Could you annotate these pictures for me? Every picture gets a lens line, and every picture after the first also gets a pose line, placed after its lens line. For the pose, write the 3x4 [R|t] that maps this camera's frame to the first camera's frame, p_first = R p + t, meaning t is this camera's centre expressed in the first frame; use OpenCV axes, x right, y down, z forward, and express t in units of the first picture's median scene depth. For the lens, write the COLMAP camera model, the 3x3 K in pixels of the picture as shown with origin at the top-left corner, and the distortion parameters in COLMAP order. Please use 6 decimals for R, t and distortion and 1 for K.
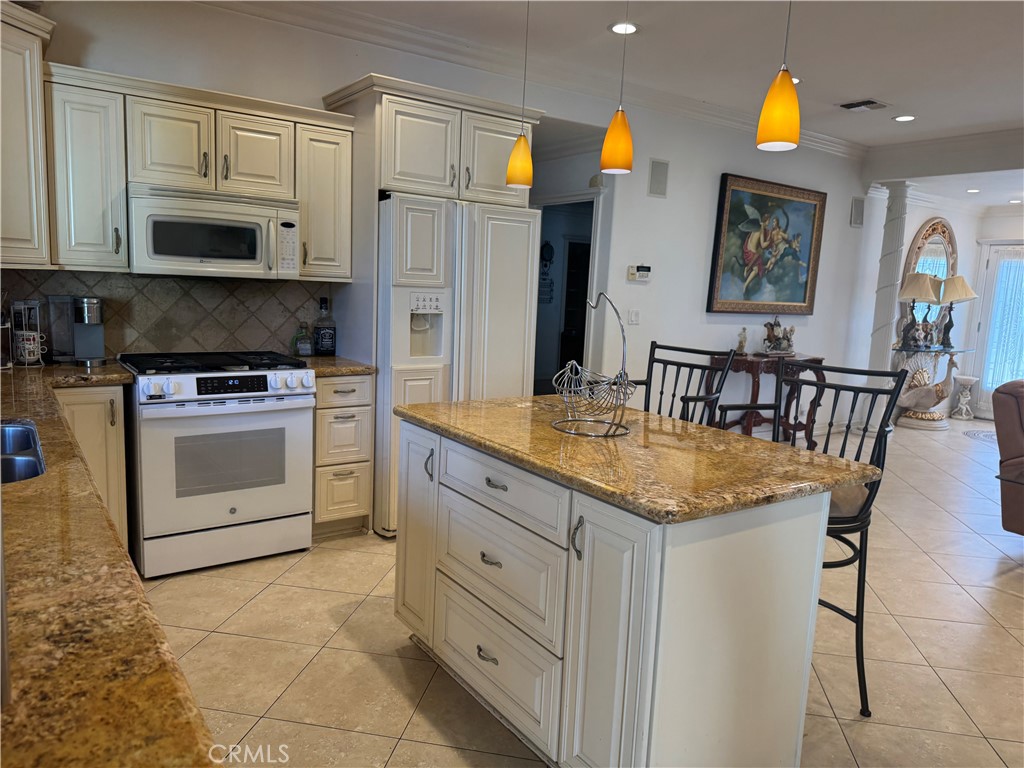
lens RADIAL K [[724.1, 0, 507.3], [0, 724.1, 381.9], [0, 0, 1]] dist [0.066058, -0.091663]
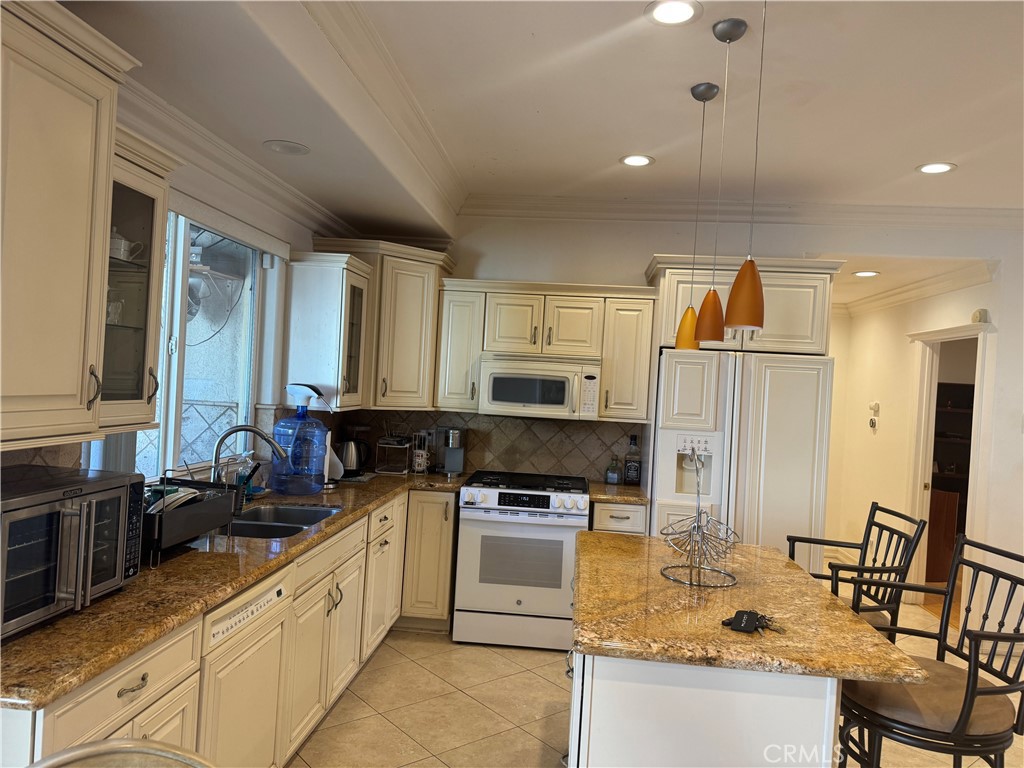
lens RADIAL K [[710.5, 0, 515.5], [0, 710.5, 381.5], [0, 0, 1]] dist [0.137203, -0.273792]
pose [[0.766243, -0.002052, -0.642547, 0.389871], [-0.110624, 0.984642, -0.135064, -0.028794], [0.632956, 0.174573, 0.754249, -0.003529]]
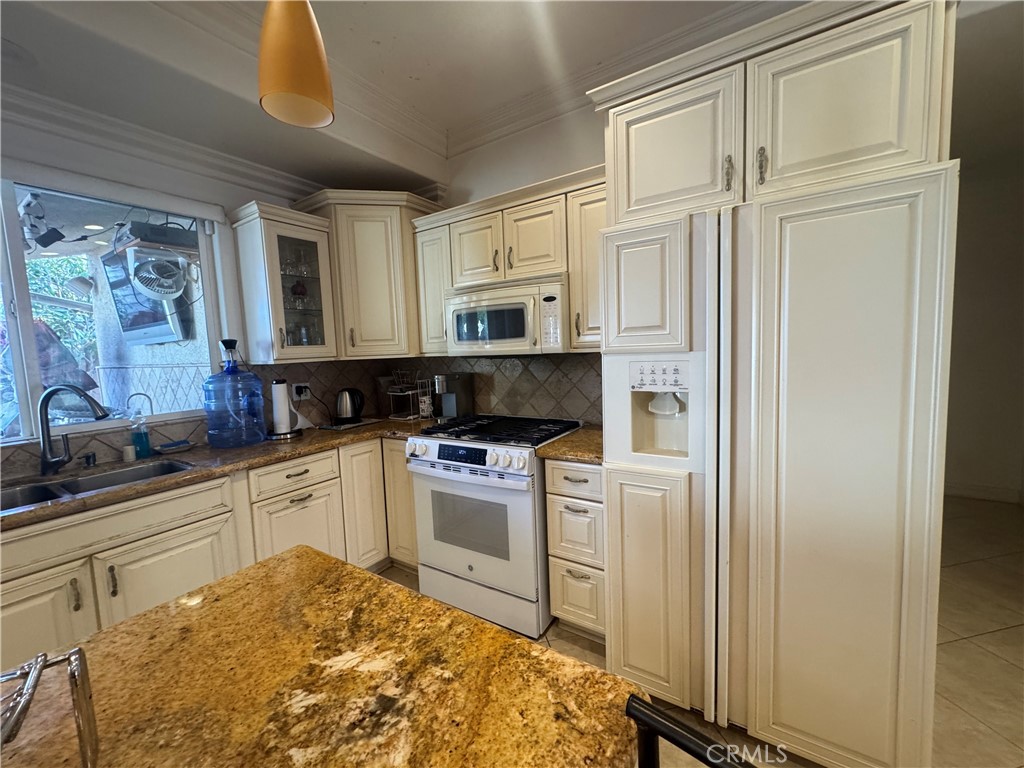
lens RADIAL K [[410.3, 0, 512.1], [0, 410.3, 381.1], [0, 0, 1]] dist [-0.002168, 0.000377]
pose [[0.363595, 0.016776, -0.931406, 0.202073], [-0.071700, 0.997376, -0.010025, -0.095169], [0.928794, 0.070427, 0.363844, 0.763167]]
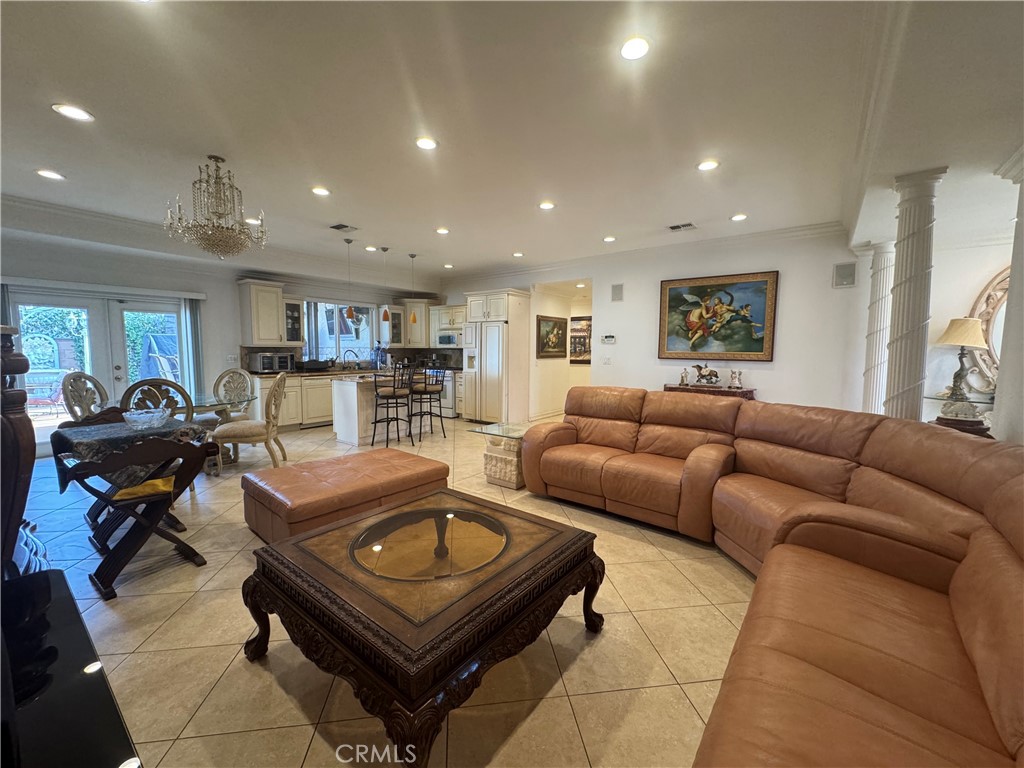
lens RADIAL K [[406.3, 0, 512.0], [0, 406.3, 384.0], [0, 0, 1]] dist [-0.002156, 0.000394]
pose [[0.302273, 0.036668, -0.952516, 1.871831], [-0.124338, 0.992239, -0.001260, 0.016377], [0.945077, 0.118815, 0.304487, 0.633965]]
